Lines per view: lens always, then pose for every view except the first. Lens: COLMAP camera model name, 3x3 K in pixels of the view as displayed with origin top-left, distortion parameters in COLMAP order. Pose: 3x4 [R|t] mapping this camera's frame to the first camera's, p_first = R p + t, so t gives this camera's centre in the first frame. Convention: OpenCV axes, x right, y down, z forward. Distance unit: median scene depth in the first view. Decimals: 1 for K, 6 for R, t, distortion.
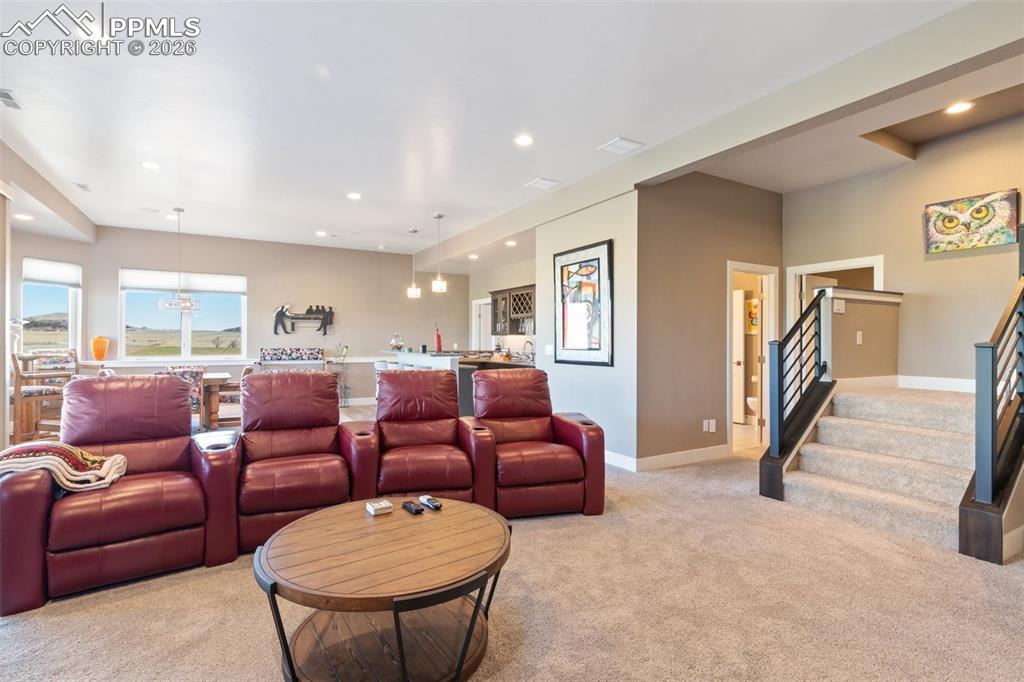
lens RADIAL K [[478.8, 0, 514.8], [0, 478.8, 339.4], [0, 0, 1]] dist [-0.001975, -0.001261]
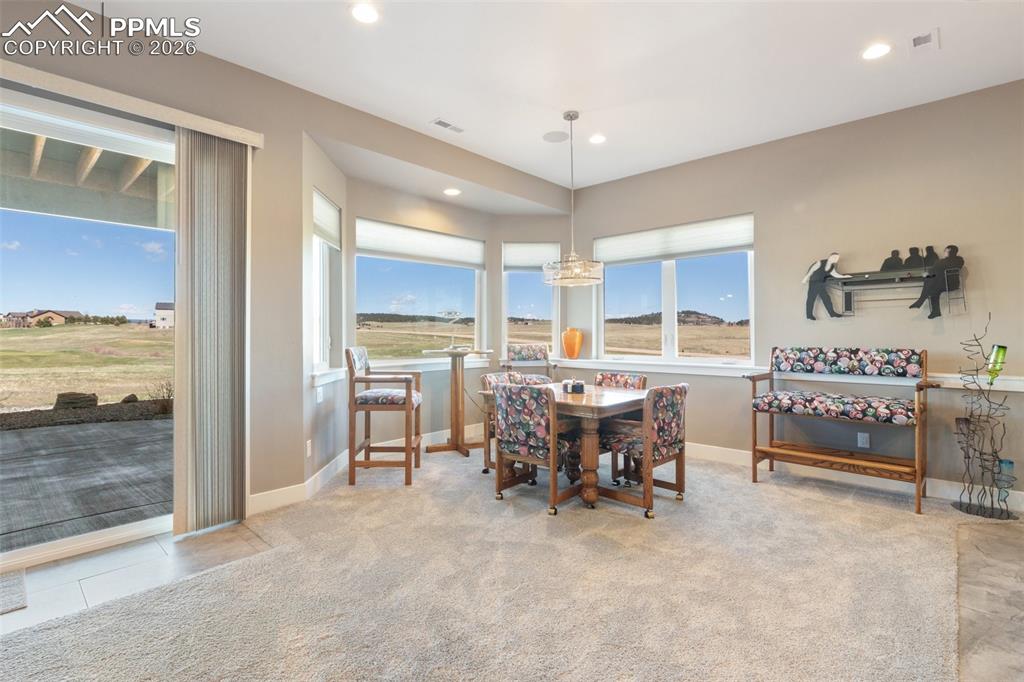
lens RADIAL K [[478.8, 0, 514.9], [0, 478.8, 337.2], [0, 0, 1]] dist [-0.001975, -0.001261]
pose [[0.266080, 0.000618, -0.963951, -0.104867], [0.006097, 0.999979, 0.002325, 0.004957], [0.963932, -0.006496, 0.266071, 0.571170]]
